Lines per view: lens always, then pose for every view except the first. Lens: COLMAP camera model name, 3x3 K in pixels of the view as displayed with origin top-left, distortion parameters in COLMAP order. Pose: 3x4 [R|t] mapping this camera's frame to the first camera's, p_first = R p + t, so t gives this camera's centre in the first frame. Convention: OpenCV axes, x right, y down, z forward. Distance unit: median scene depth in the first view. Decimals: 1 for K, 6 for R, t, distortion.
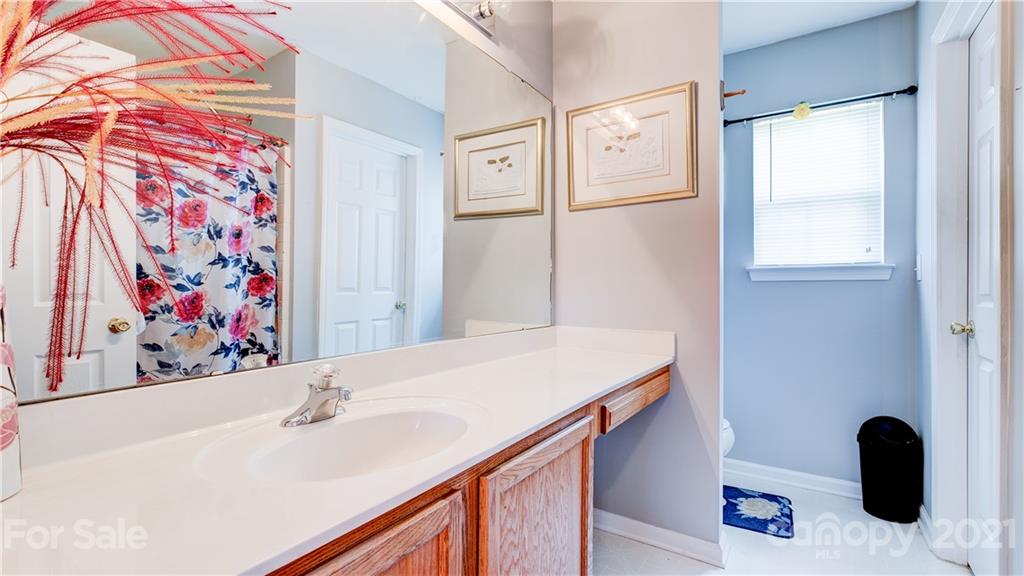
lens RADIAL K [[458.2, 0, 503.2], [0, 458.2, 283.1], [0, 0, 1]] dist [0.002082, -0.001201]
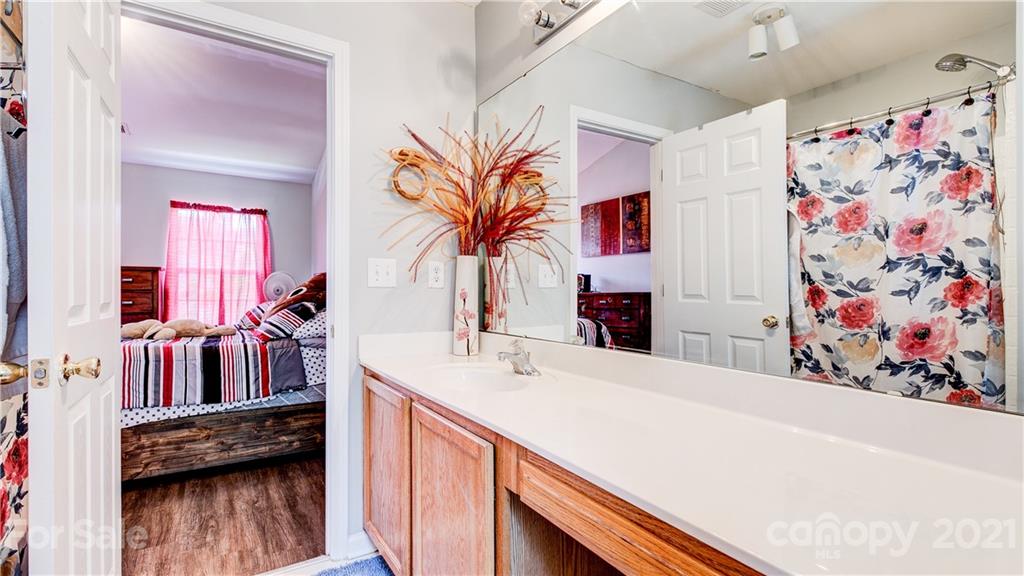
lens RADIAL K [[458.2, 0, 504.3], [0, 458.2, 286.6], [0, 0, 1]] dist [0.002082, -0.001201]
pose [[-0.419421, 0.001238, -0.907791, 0.487142], [-0.003073, 0.999991, 0.002784, -0.005698], [0.907787, 0.003957, -0.419414, 0.704518]]
